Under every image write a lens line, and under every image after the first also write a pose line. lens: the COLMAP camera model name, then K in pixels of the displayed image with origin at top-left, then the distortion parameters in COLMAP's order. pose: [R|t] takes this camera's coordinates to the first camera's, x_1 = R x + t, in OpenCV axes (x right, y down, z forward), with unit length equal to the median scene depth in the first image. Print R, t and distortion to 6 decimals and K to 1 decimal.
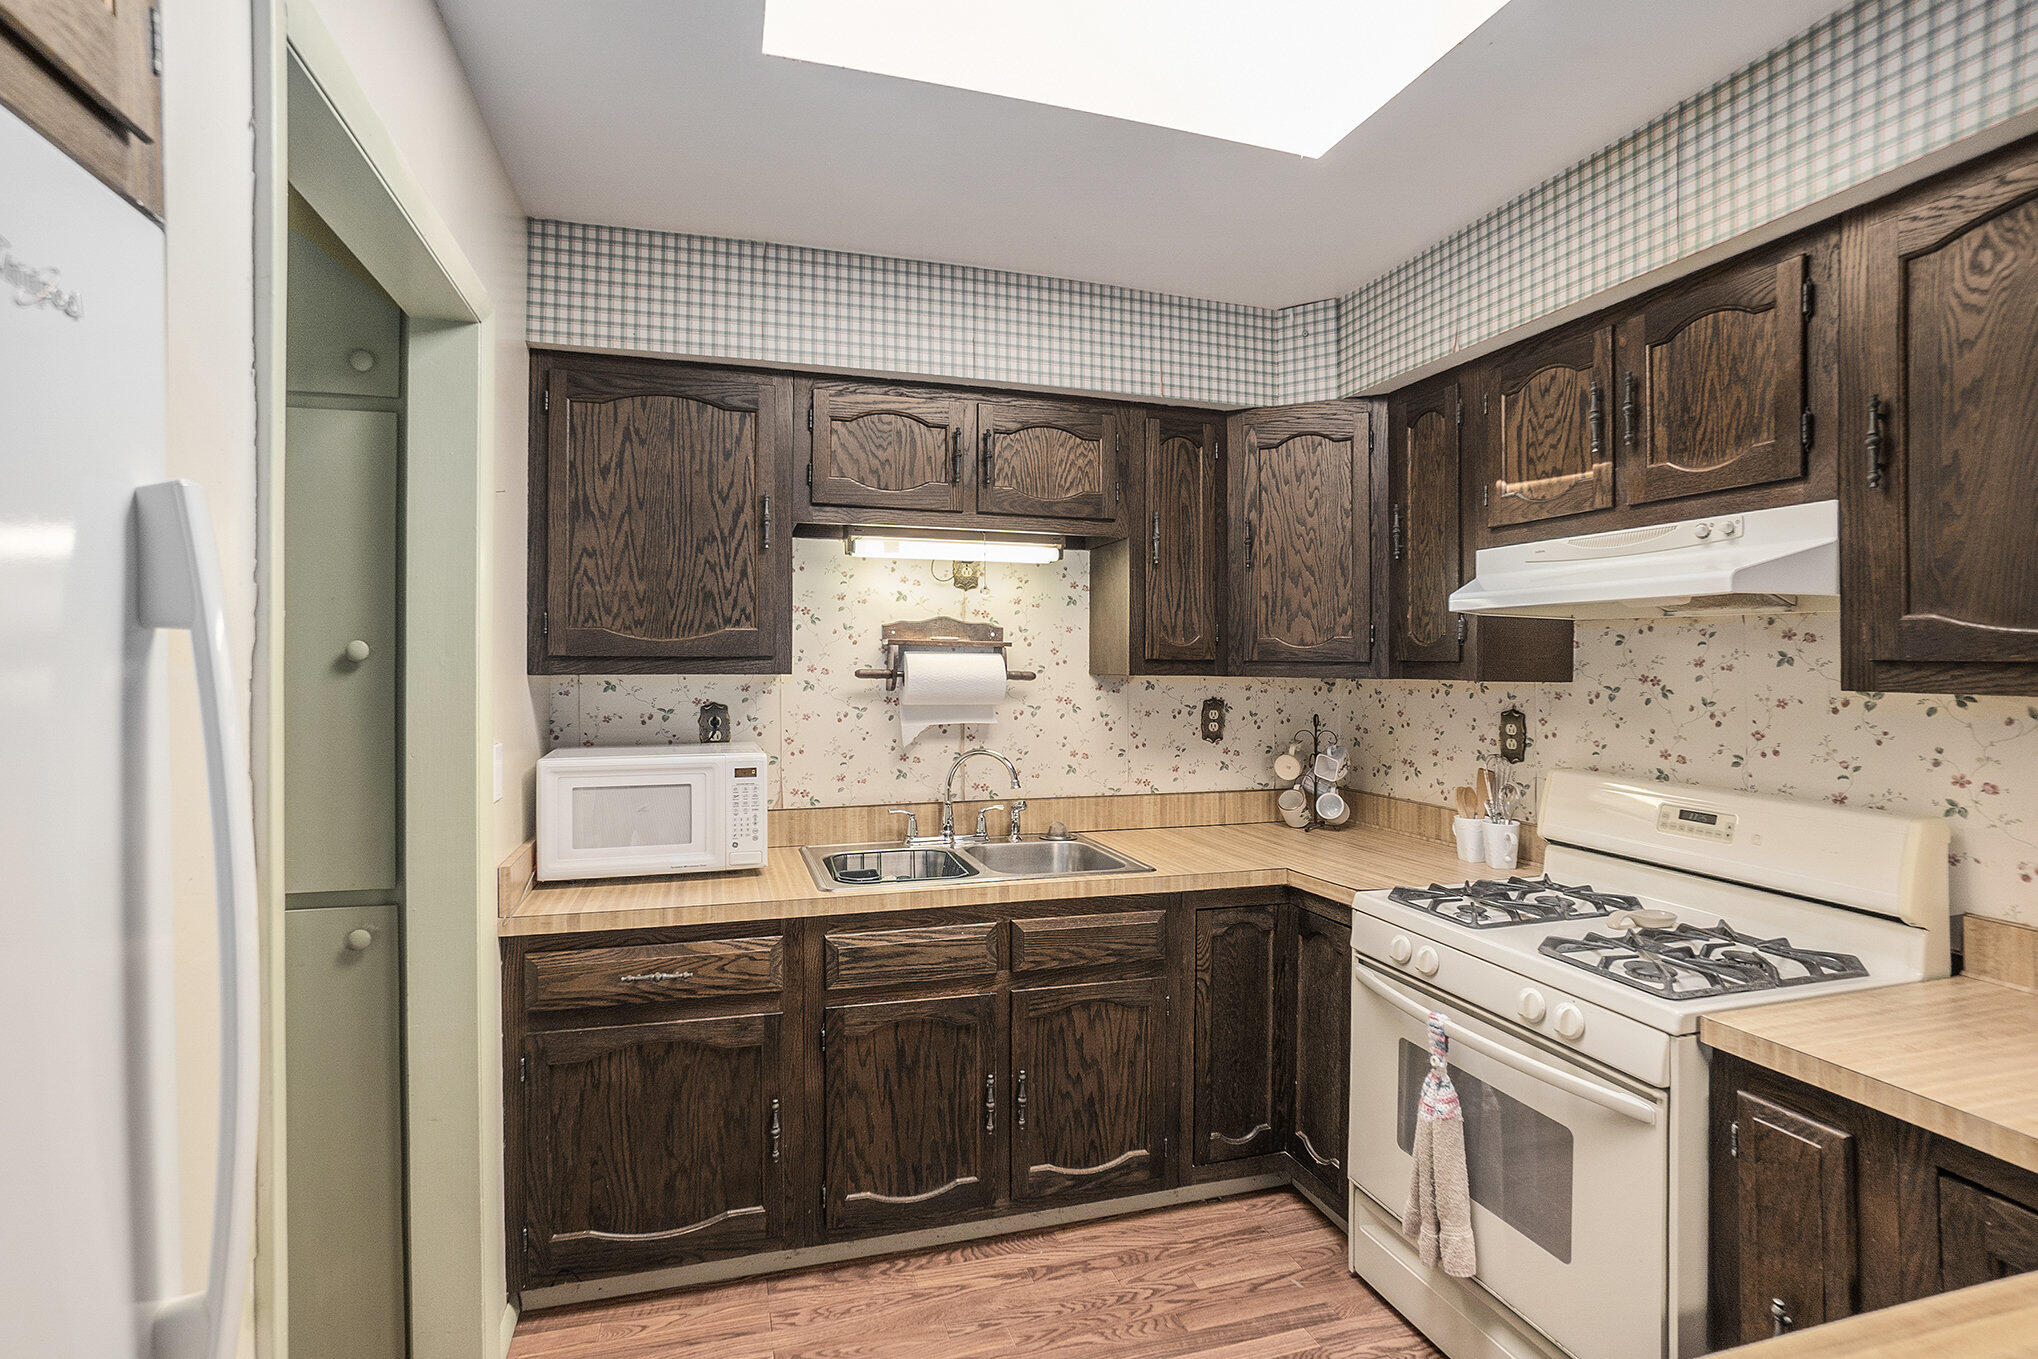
lens RADIAL K [[934.1, 0, 1008.2], [0, 934.1, 691.2], [0, 0, 1]] dist [-0.053370, 0.022543]
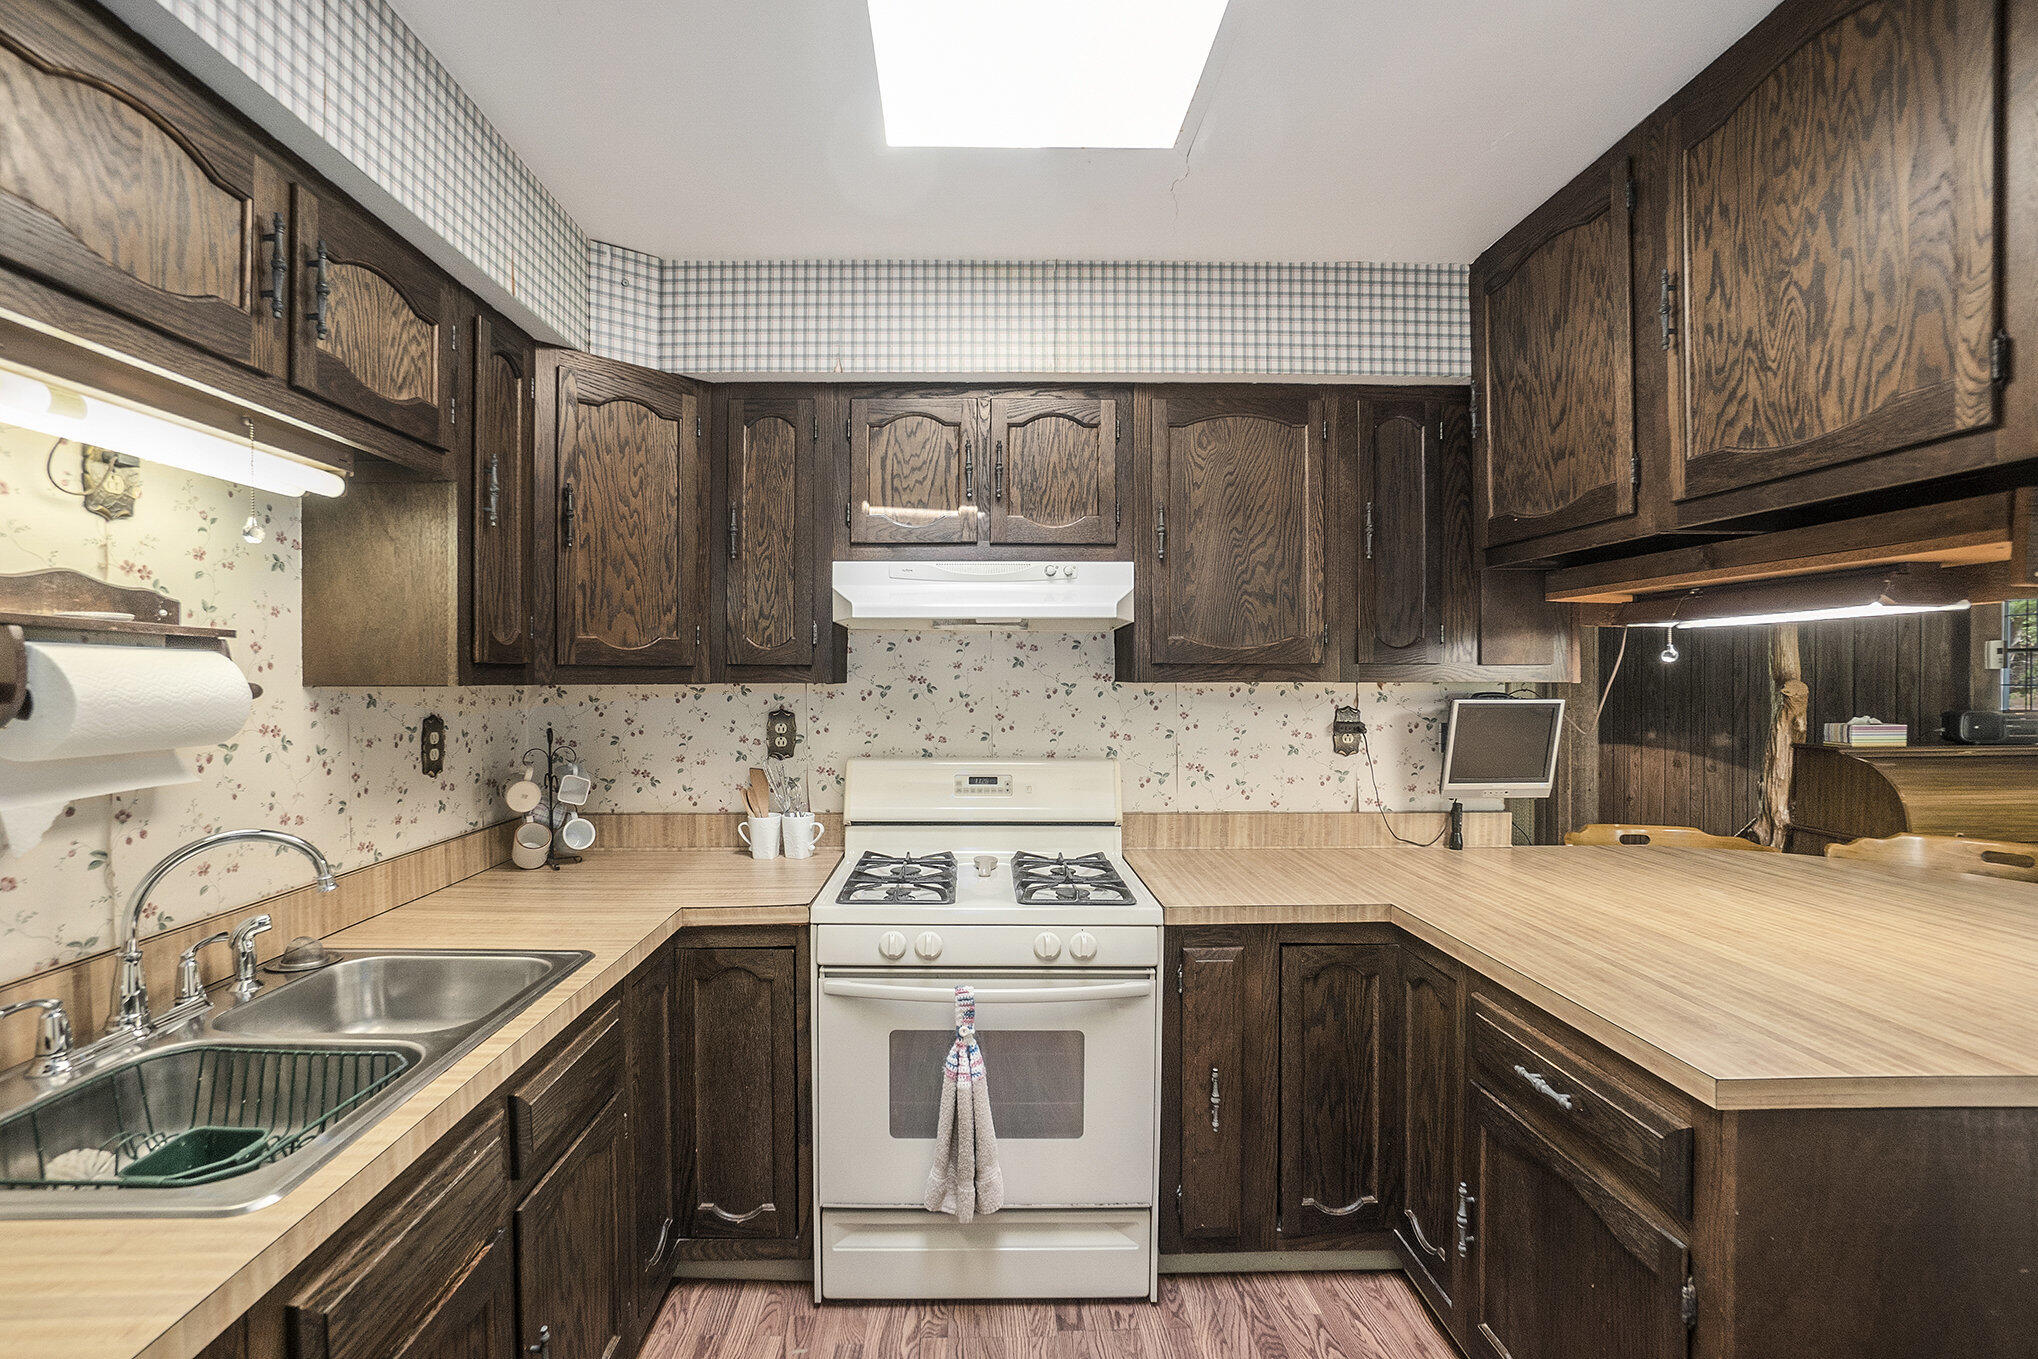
lens RADIAL K [[903.4, 0, 937.2], [0, 903.4, 674.8], [0, 0, 1]] dist [-0.034750, -0.000203]
pose [[0.301535, -0.008972, 0.953413, -0.412100], [0.031644, 0.999499, -0.000602, -0.014385], [-0.952930, 0.030352, 0.301668, 0.516754]]
